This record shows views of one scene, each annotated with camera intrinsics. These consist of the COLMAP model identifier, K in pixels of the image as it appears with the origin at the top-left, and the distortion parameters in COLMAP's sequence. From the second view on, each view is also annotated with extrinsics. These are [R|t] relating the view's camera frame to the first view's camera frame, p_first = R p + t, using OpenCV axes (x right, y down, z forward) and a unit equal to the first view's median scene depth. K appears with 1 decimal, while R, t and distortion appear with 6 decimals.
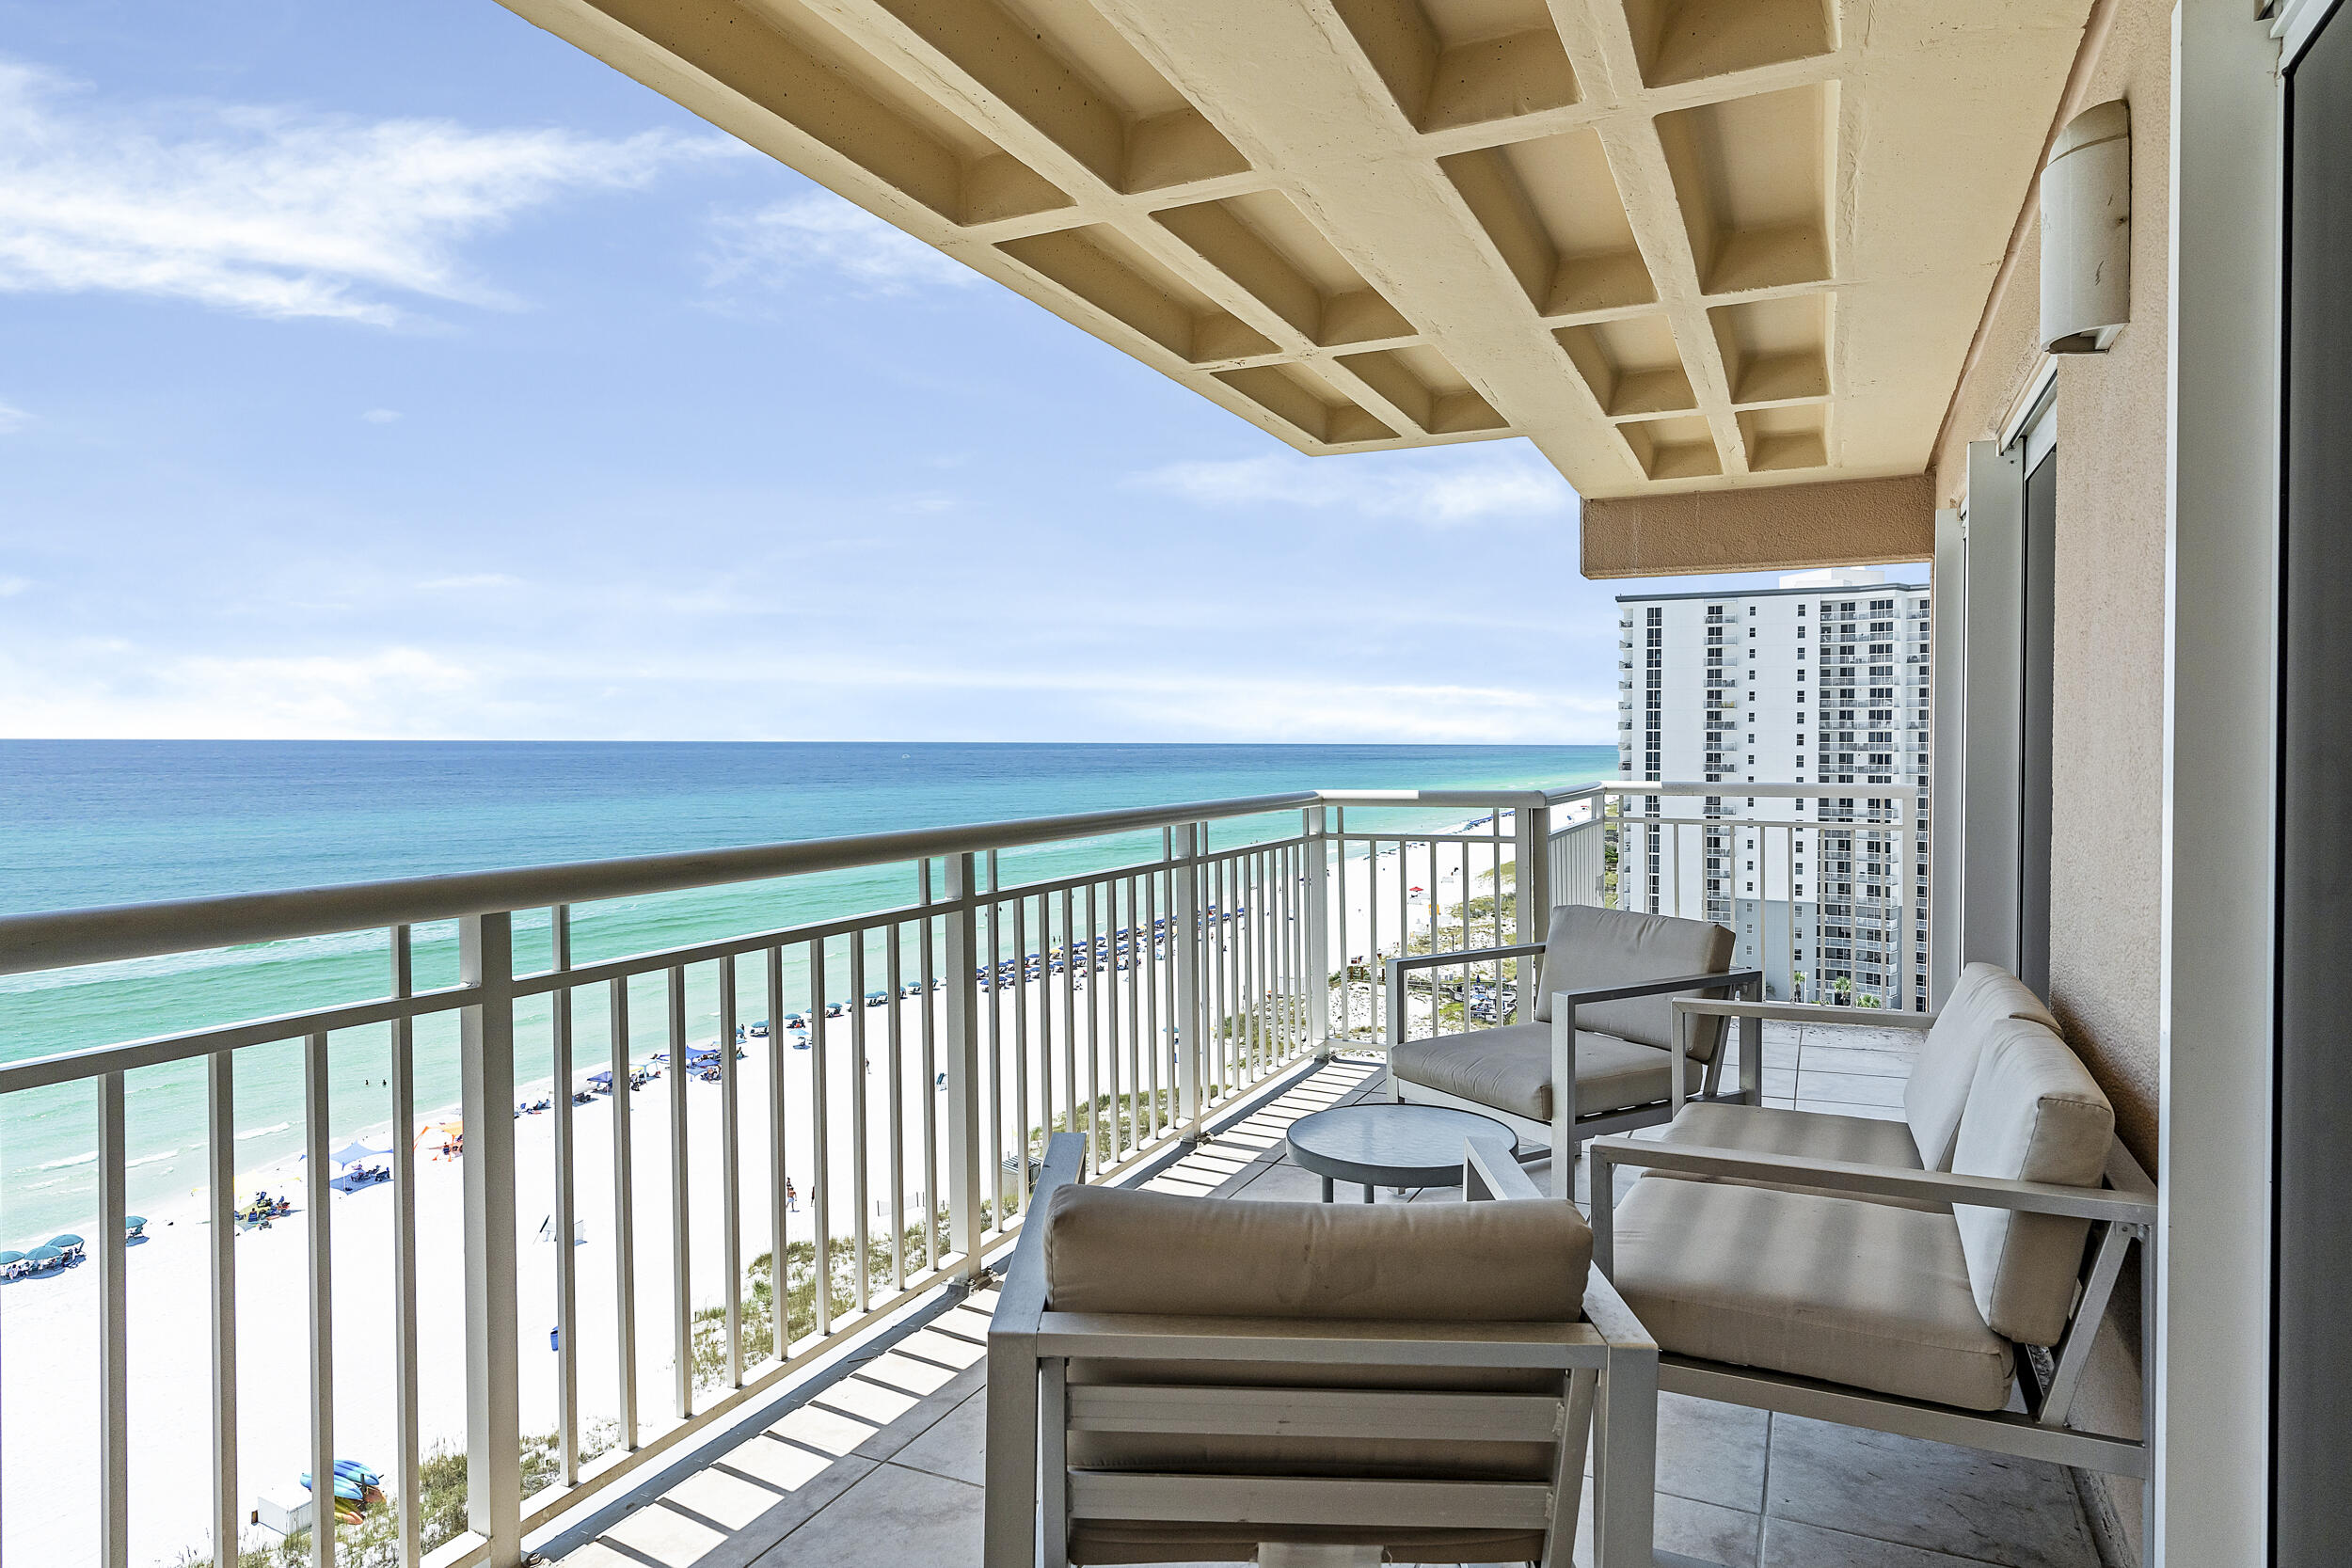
lens RADIAL K [[1302.2, 0, 1184.4], [0, 1302.2, 809.1], [0, 0, 1]] dist [0.006524, 0.000760]
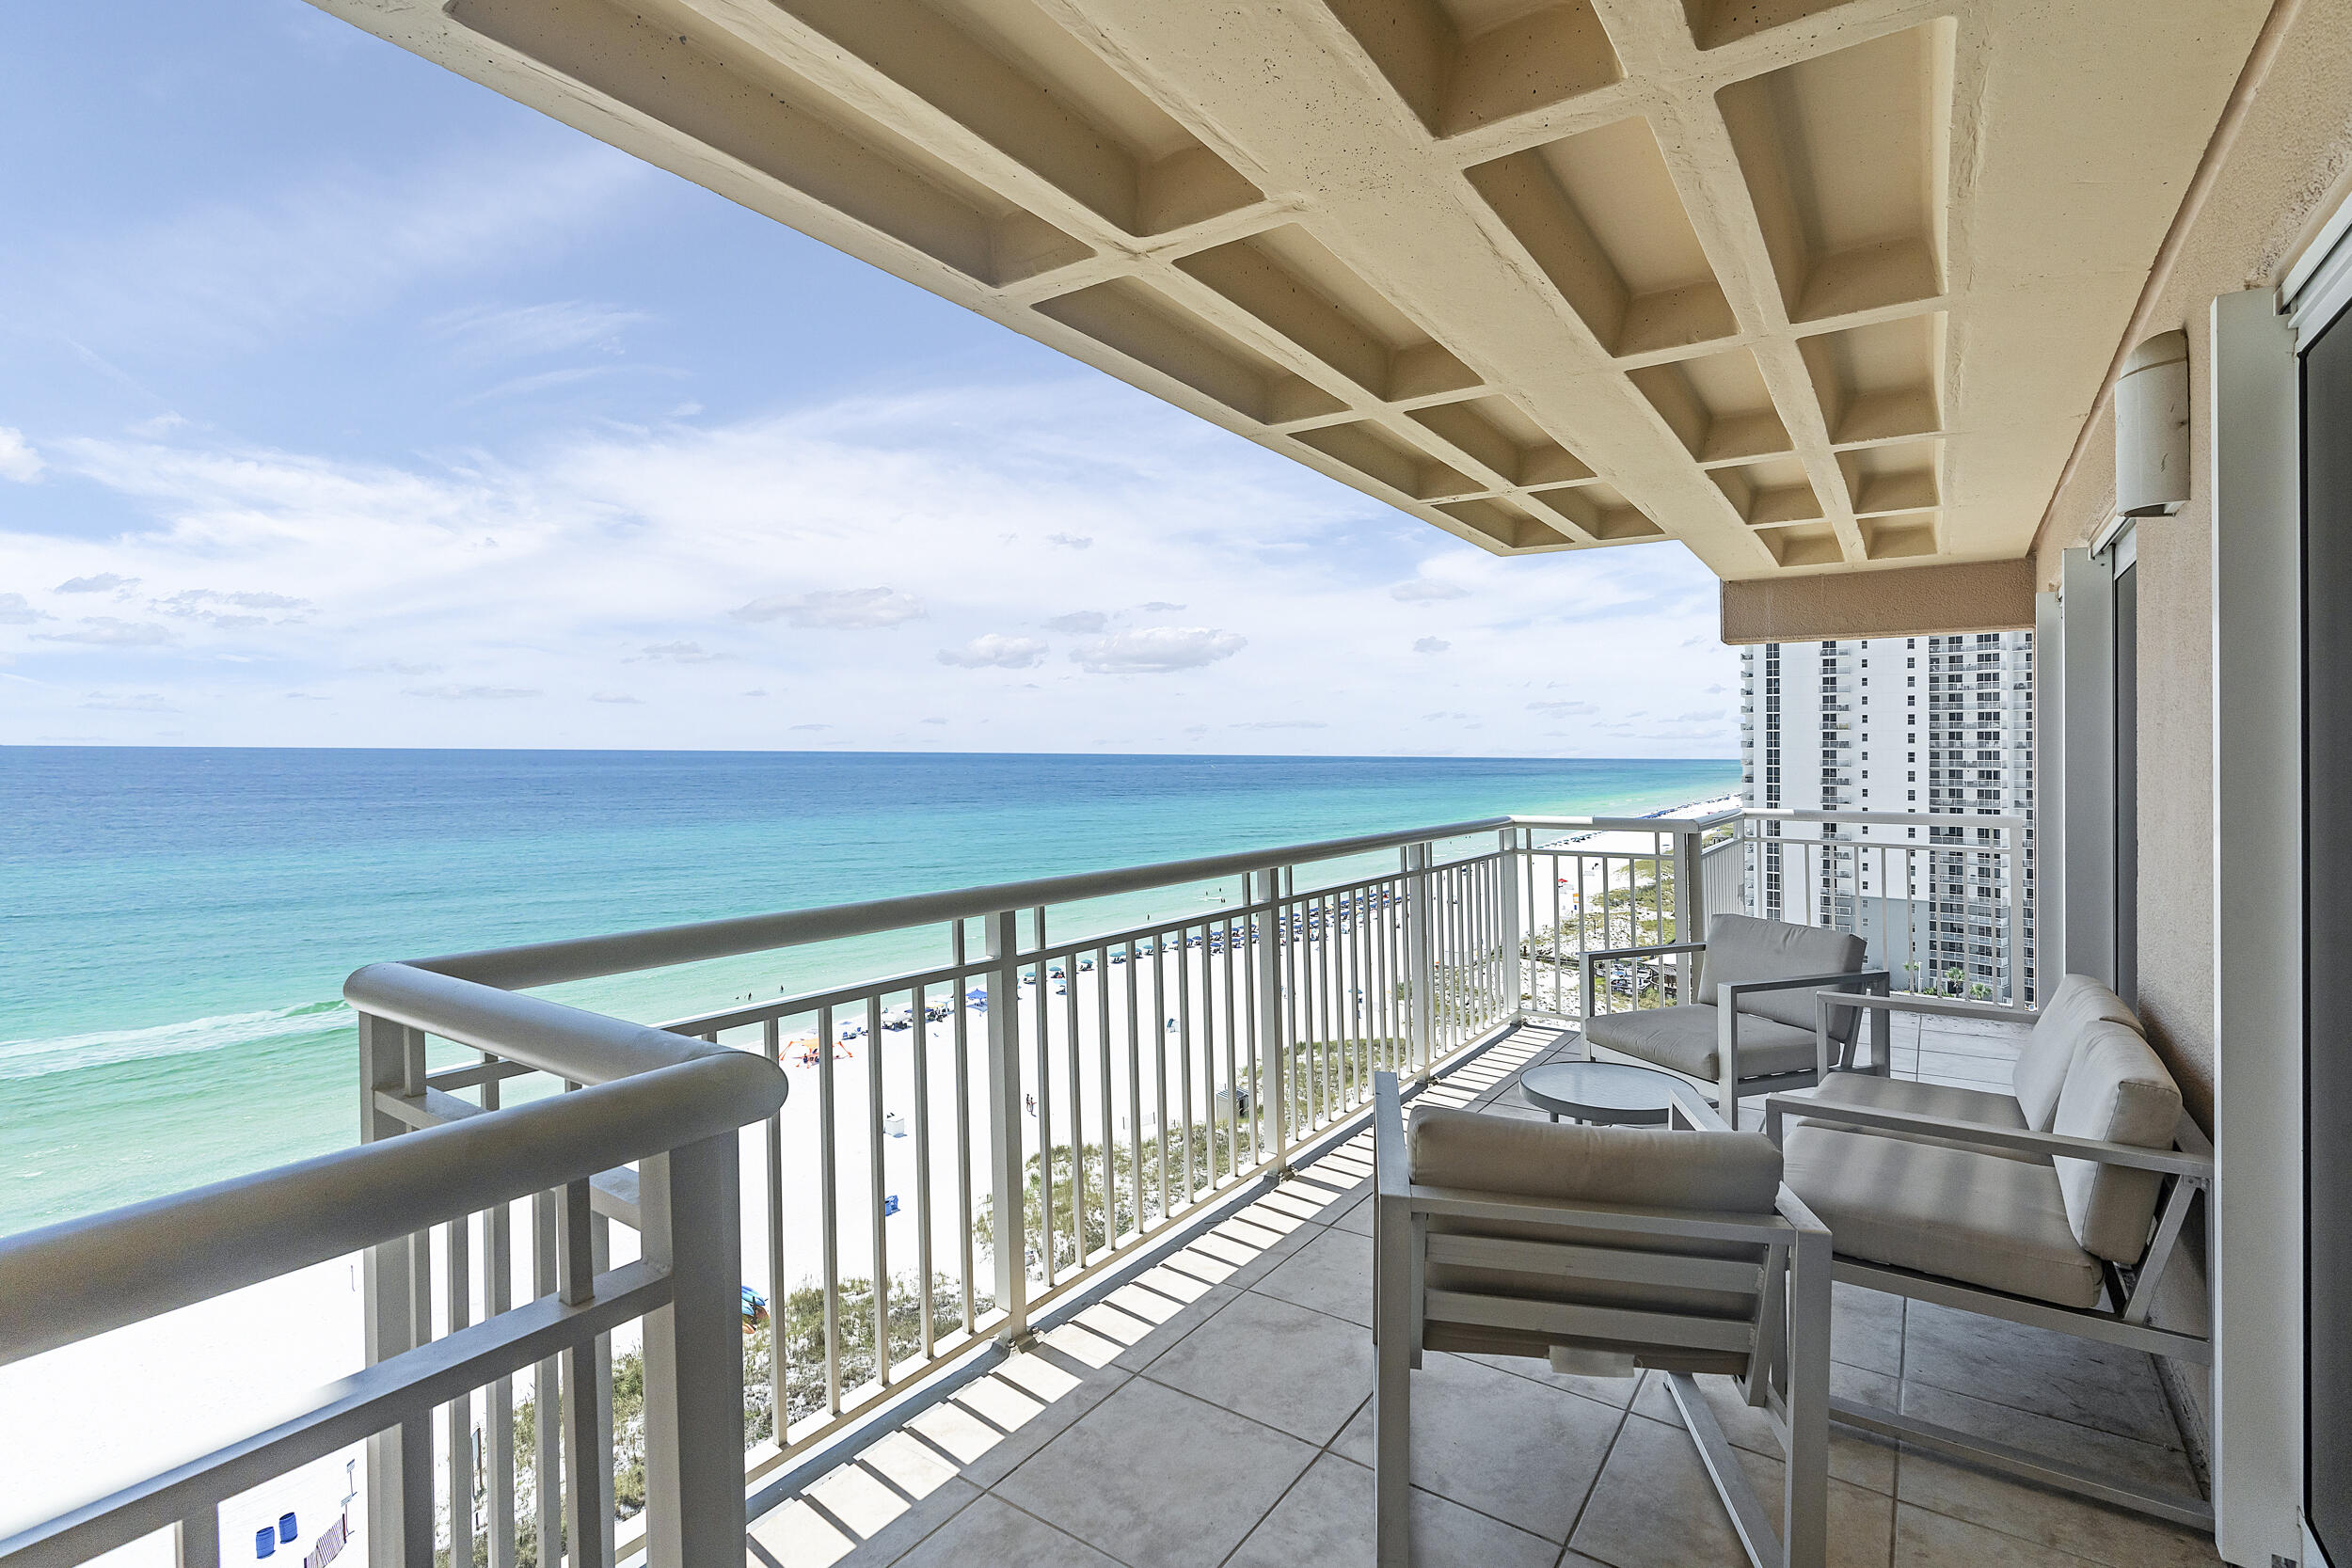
lens RADIAL K [[1041.8, 0, 1193.0], [0, 1041.8, 776.5], [0, 0, 1]] dist [-0.000345, 0.001334]
pose [[0.986820, 0.004453, -0.161762, -0.055369], [-0.009694, 0.999453, -0.031625, -0.023236], [0.161533, 0.032776, 0.986323, -0.104357]]
